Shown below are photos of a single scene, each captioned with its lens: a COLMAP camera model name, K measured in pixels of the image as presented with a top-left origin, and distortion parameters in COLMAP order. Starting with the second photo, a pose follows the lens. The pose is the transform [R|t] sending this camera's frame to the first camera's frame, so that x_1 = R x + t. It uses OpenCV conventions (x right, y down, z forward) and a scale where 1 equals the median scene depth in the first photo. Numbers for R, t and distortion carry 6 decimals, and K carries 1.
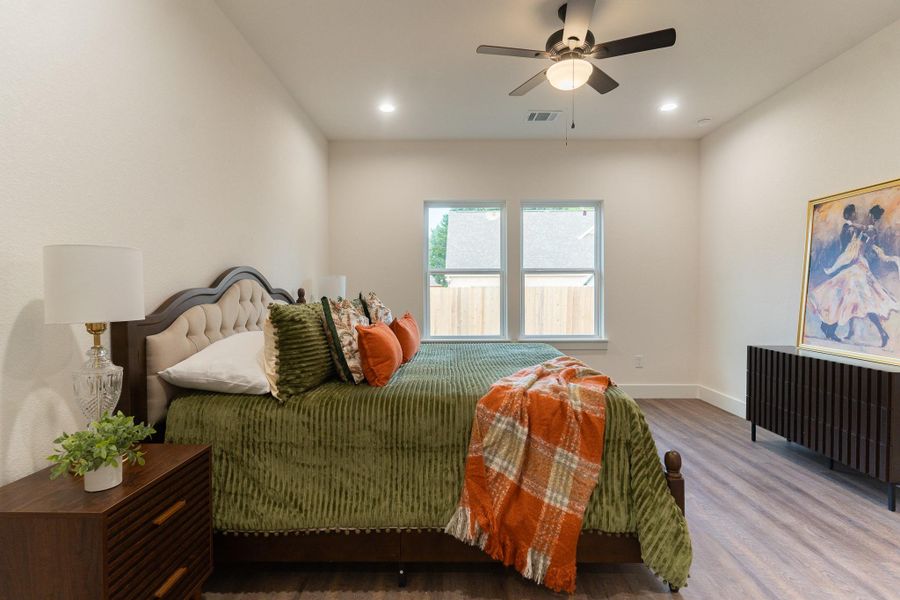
lens RADIAL K [[463.5, 0, 451.2], [0, 463.5, 298.1], [0, 0, 1]] dist [-0.053370, 0.020171]
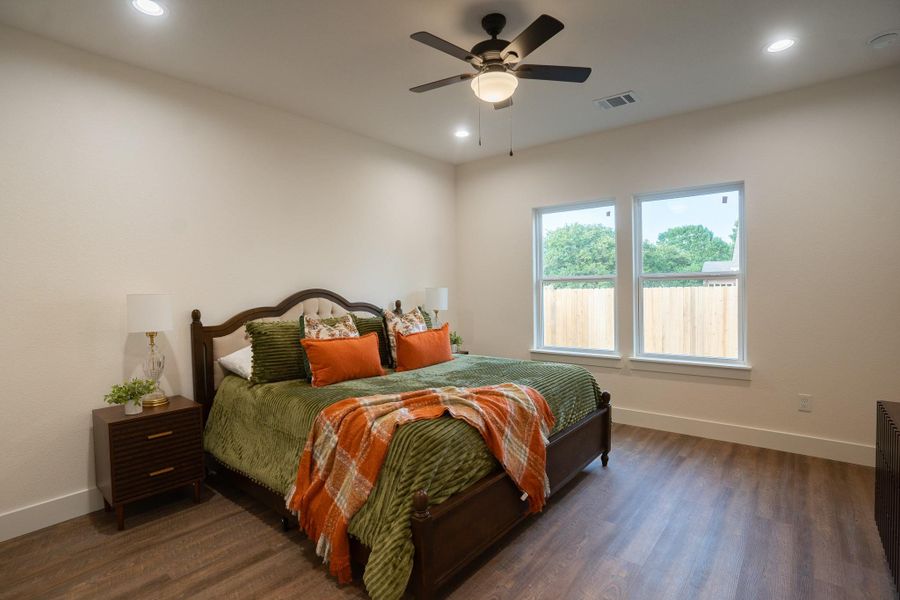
lens RADIAL K [[463.5, 0, 444.3], [0, 463.5, 300.3], [0, 0, 1]] dist [-0.053370, 0.020171]
pose [[0.749937, 0.011955, -0.661401, 0.665625], [0.004525, 0.999721, 0.023200, -0.055777], [0.661494, -0.020391, 0.749673, 0.172177]]
